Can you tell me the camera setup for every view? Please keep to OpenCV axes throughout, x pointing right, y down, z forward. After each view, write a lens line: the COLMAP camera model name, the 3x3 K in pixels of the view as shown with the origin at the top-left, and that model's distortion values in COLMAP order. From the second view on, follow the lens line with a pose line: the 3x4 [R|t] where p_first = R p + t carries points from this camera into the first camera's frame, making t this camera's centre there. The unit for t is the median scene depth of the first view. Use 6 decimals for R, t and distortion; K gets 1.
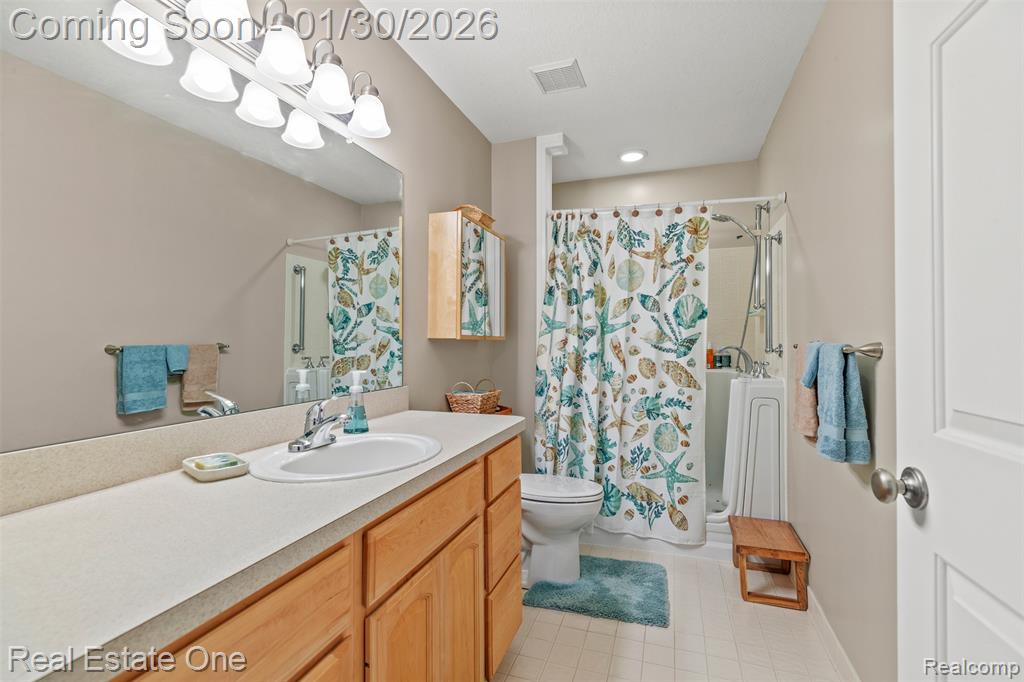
lens RADIAL K [[449.6, 0, 512.3], [0, 449.6, 342.6], [0, 0, 1]] dist [0.001825, -0.000285]
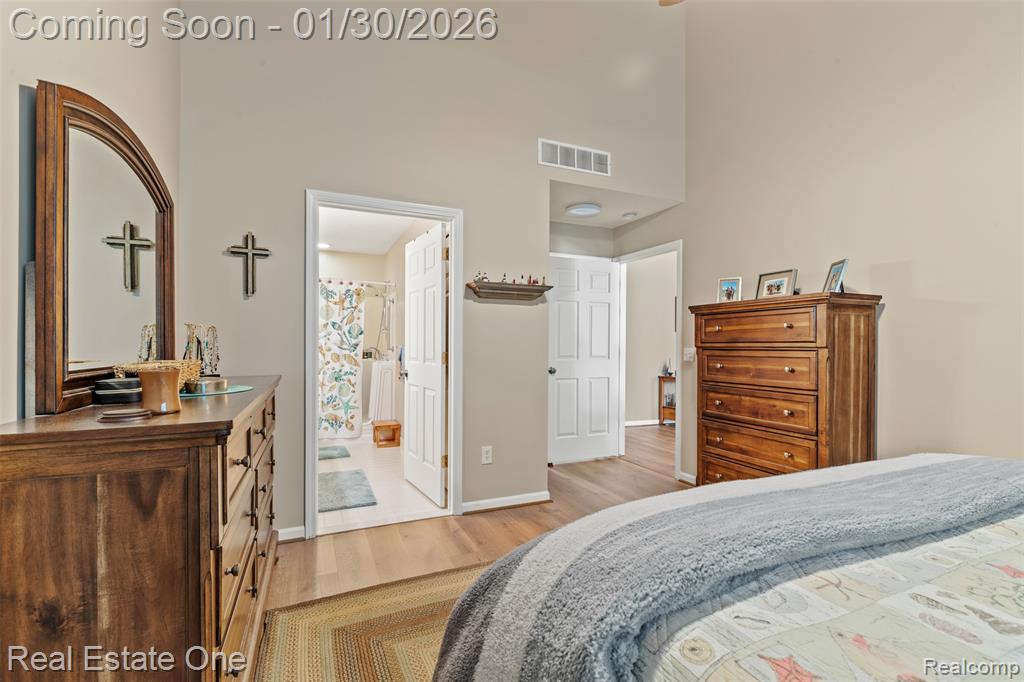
lens RADIAL K [[449.6, 0, 512.5], [0, 449.6, 344.4], [0, 0, 1]] dist [0.001825, -0.000285]
pose [[0.721681, 0.007471, 0.692186, -0.551184], [-0.011326, 0.999935, 0.001017, -0.016103], [-0.692134, -0.008574, 0.721719, -1.072508]]
